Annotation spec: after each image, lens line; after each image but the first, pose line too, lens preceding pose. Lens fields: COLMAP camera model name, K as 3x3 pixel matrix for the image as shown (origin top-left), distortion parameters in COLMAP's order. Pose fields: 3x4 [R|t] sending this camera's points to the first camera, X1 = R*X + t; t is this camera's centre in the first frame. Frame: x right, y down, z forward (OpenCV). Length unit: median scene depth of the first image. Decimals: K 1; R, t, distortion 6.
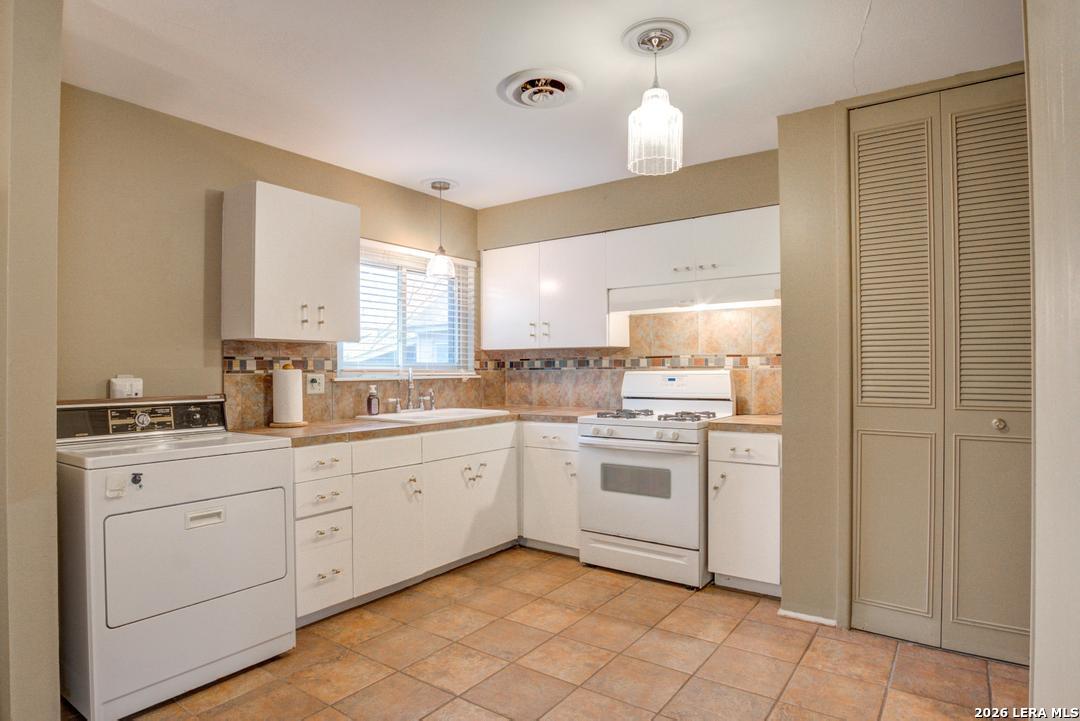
lens RADIAL K [[595.7, 0, 543.2], [0, 595.7, 357.3], [0, 0, 1]] dist [-0.046289, 0.000710]
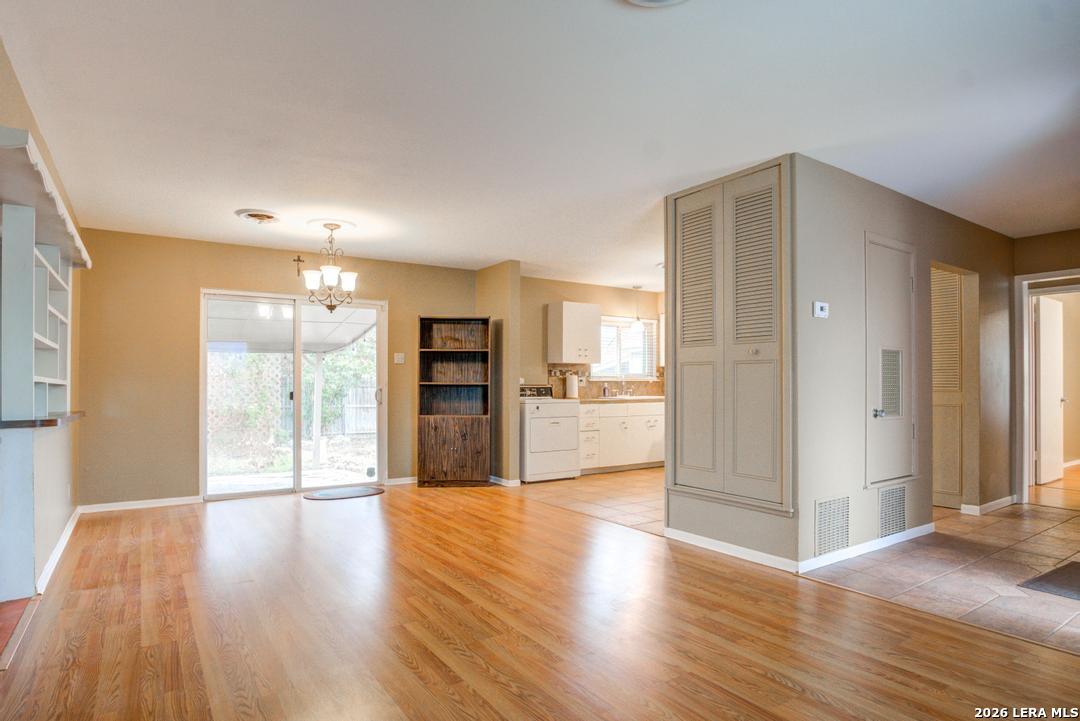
lens RADIAL K [[596.1, 0, 530.8], [0, 596.1, 377.2], [0, 0, 1]] dist [-0.040764, 0.001562]
pose [[0.930109, 0.003599, -0.367267, 0.297018], [0.000112, 0.999949, 0.010082, 0.003609], [0.367284, -0.009419, 0.930061, -1.300131]]
